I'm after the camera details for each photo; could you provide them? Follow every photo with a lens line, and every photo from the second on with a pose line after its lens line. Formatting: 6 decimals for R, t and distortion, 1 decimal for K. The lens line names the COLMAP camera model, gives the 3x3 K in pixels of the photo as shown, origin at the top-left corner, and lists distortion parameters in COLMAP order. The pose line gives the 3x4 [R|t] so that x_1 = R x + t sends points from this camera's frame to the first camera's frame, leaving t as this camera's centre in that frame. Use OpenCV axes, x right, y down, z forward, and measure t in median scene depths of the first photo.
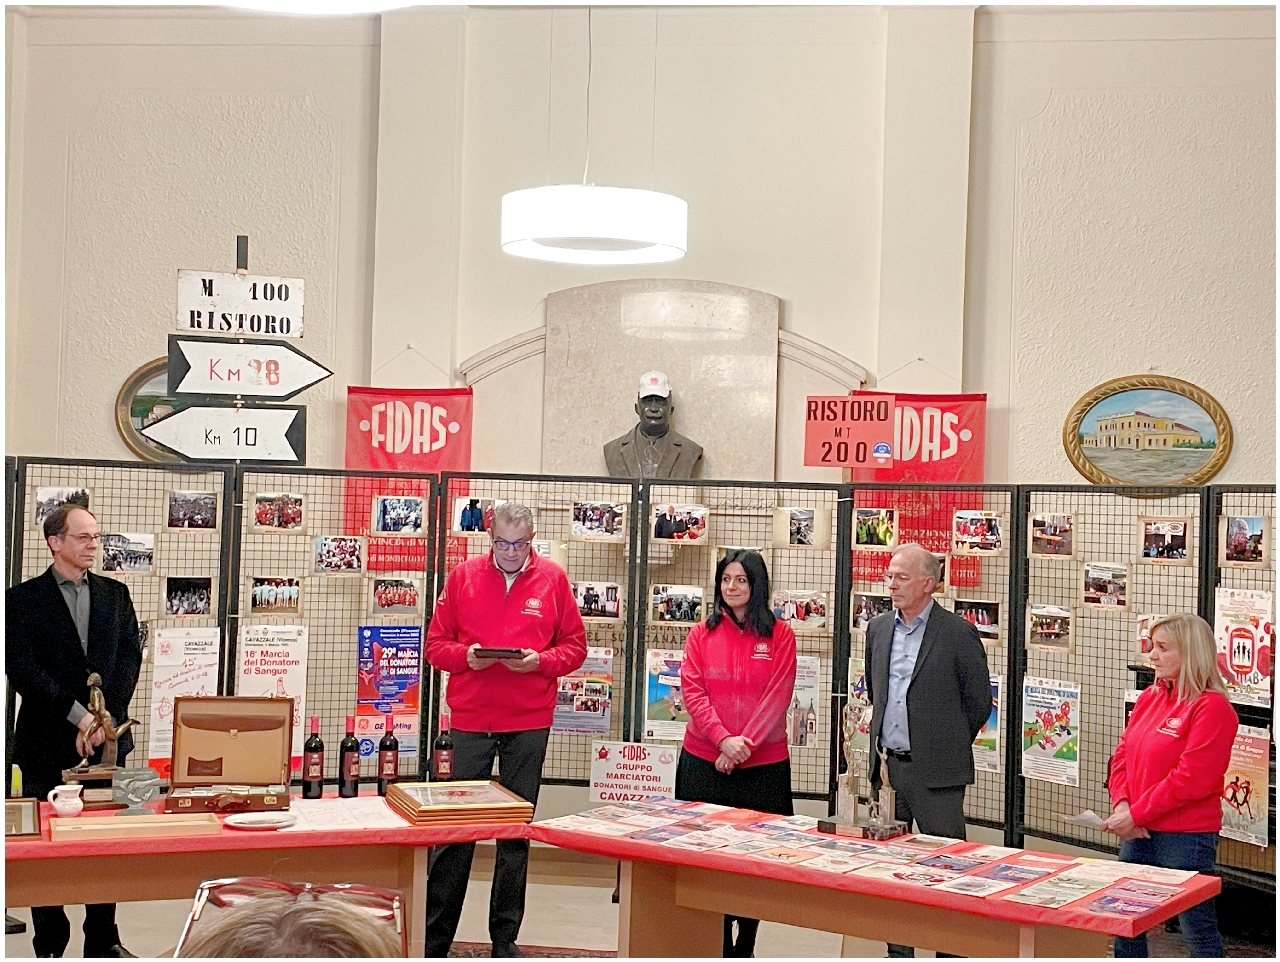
lens RADIAL K [[1832.5, 0, 636.5], [0, 1832.5, 479.6], [0, 0, 1]] dist [0.166426, -0.341445]
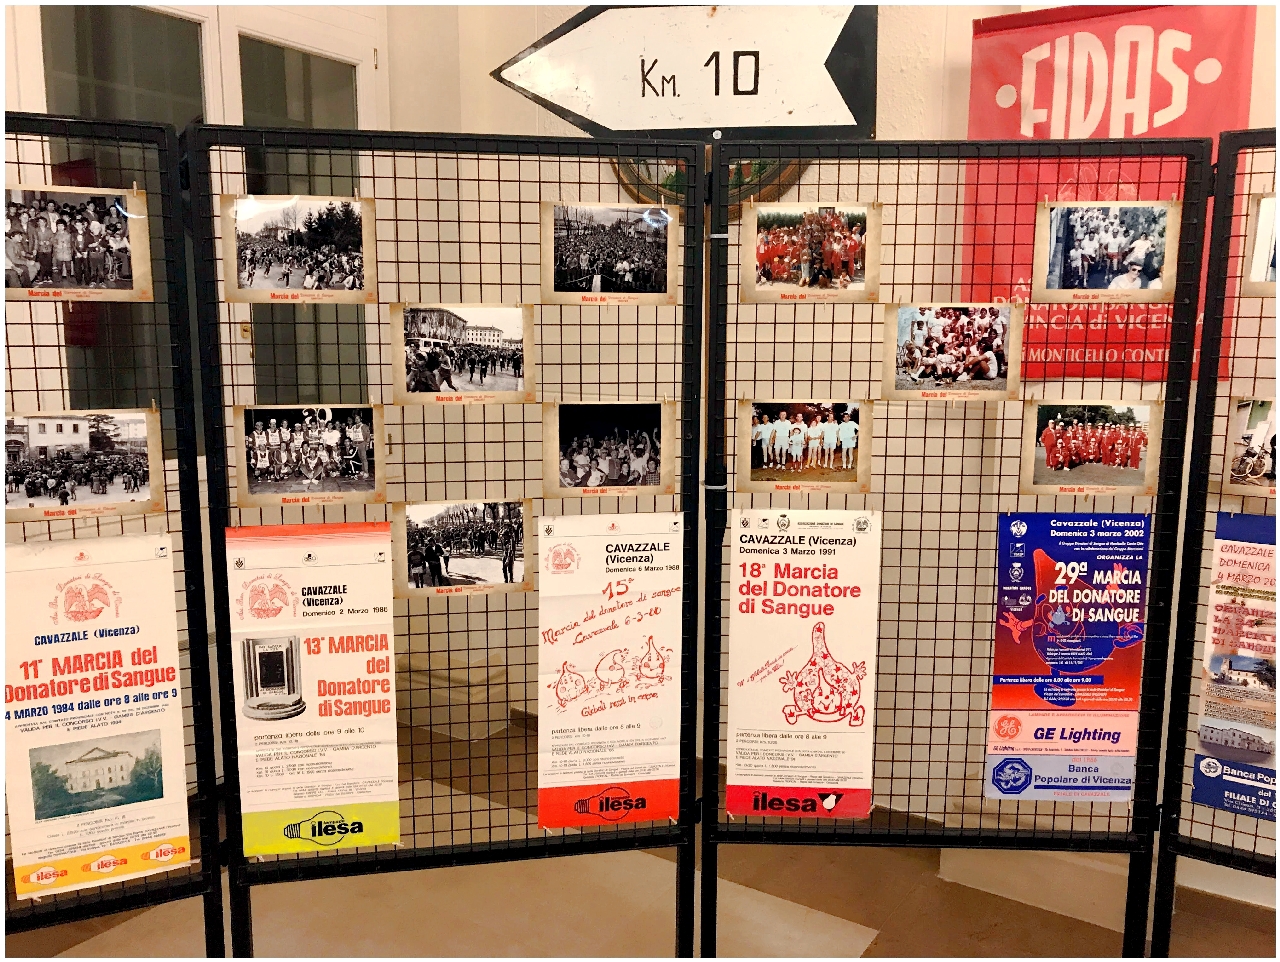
lens RADIAL K [[1037.6, 0, 629.2], [0, 1037.6, 475.6], [0, 0, 1]] dist [0.018991, -0.002351]
pose [[0.898563, 0.034740, -0.437468, -0.124266], [0.034614, 0.988146, 0.149567, 0.031833], [0.437478, -0.149537, 0.886708, 0.758073]]
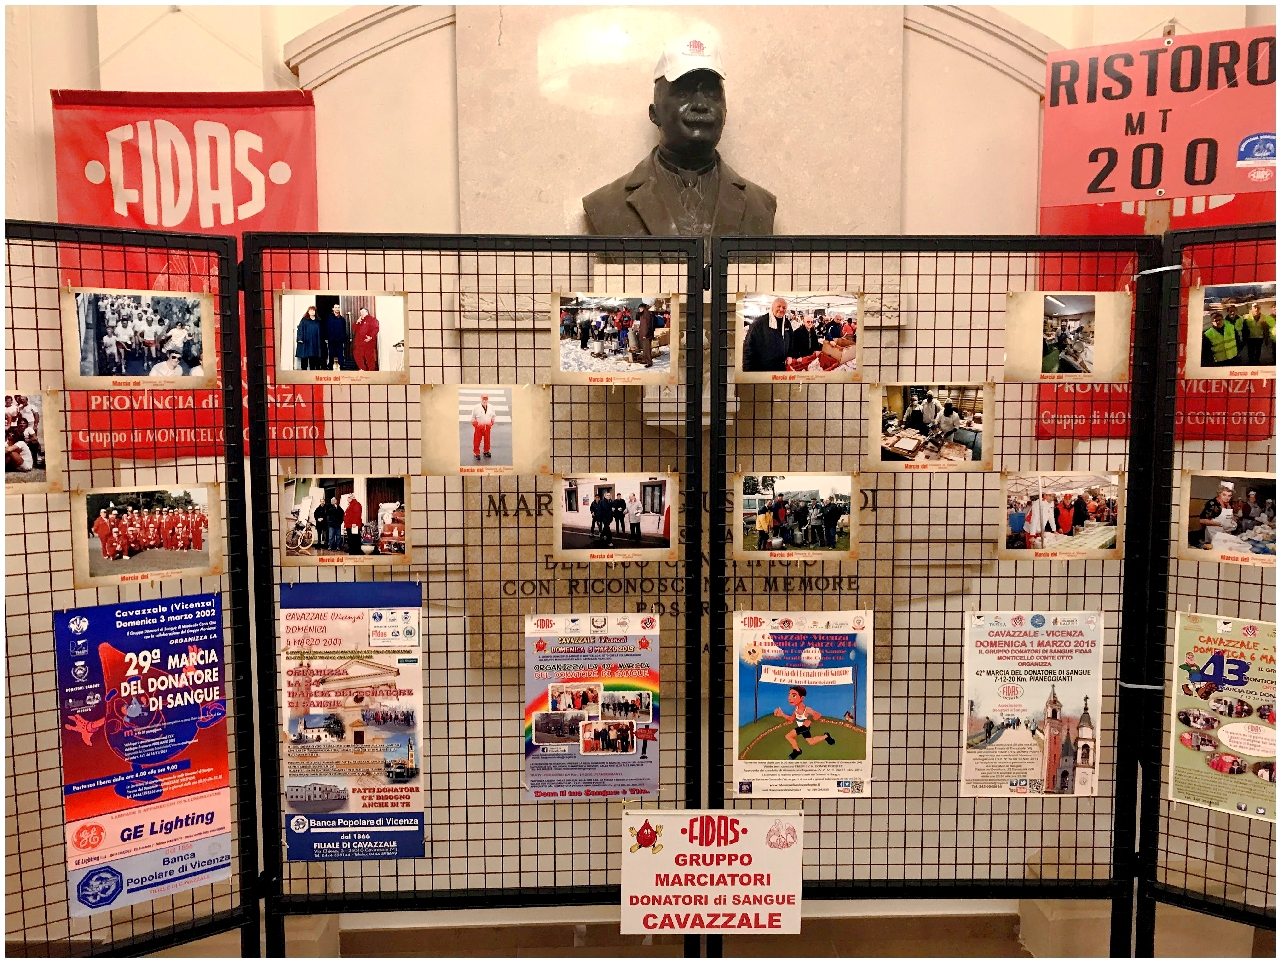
lens RADIAL K [[1037.6, 0, 629.2], [0, 1037.6, 475.6], [0, 0, 1]] dist [0.018991, -0.002351]
pose [[0.983562, -0.051539, 0.173060, -0.064879], [0.031989, 0.992975, 0.113916, 0.028056], [-0.177715, -0.106508, 0.978301, 0.767060]]
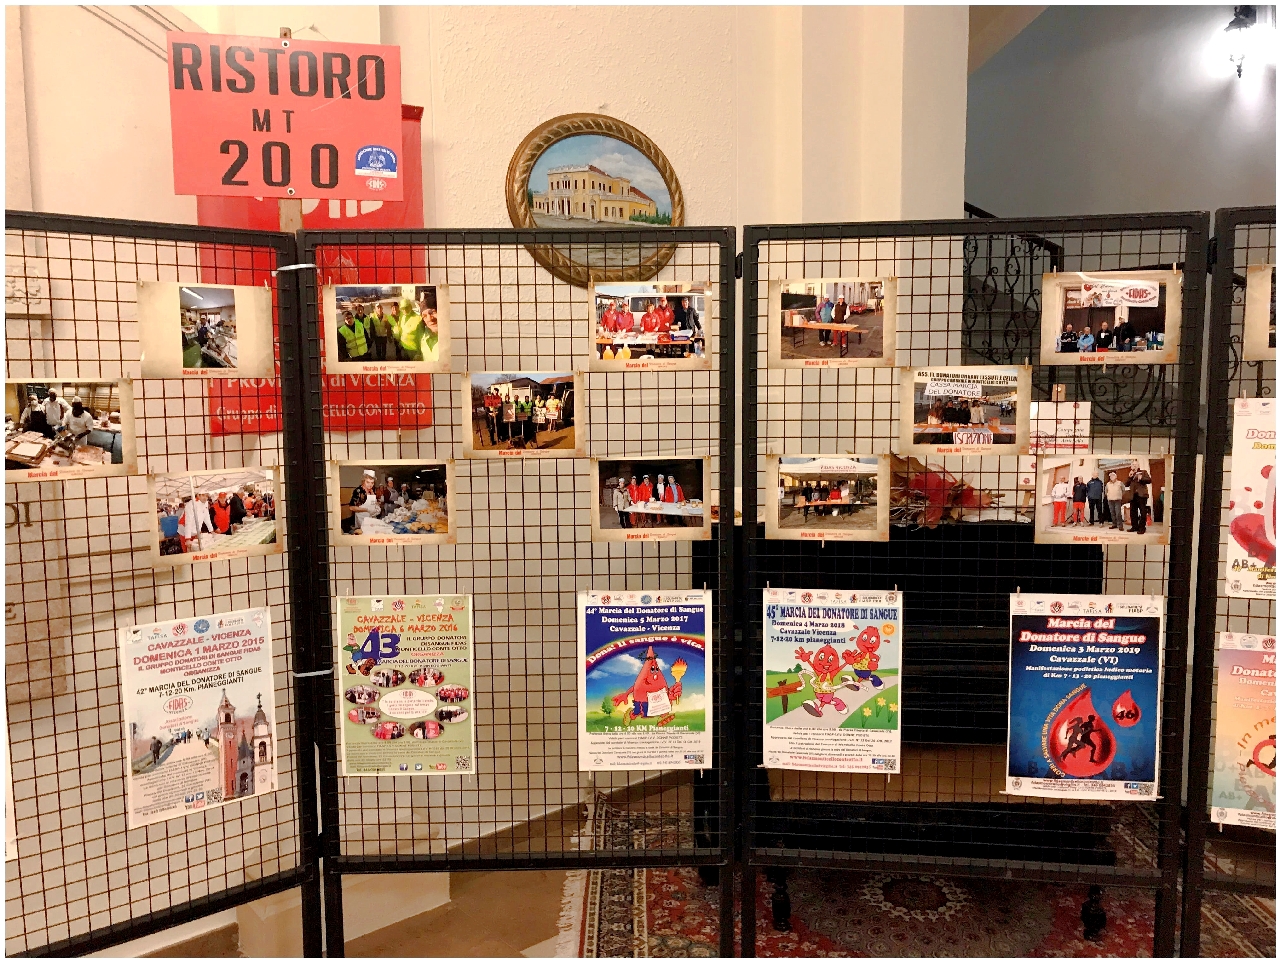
lens RADIAL K [[1037.6, 0, 629.2], [0, 1037.6, 475.6], [0, 0, 1]] dist [0.018991, -0.002351]
pose [[0.664284, -0.114702, 0.738627, -0.032722], [0.017900, 0.990314, 0.137688, 0.028586], [-0.747266, -0.078242, 0.659903, 0.760383]]
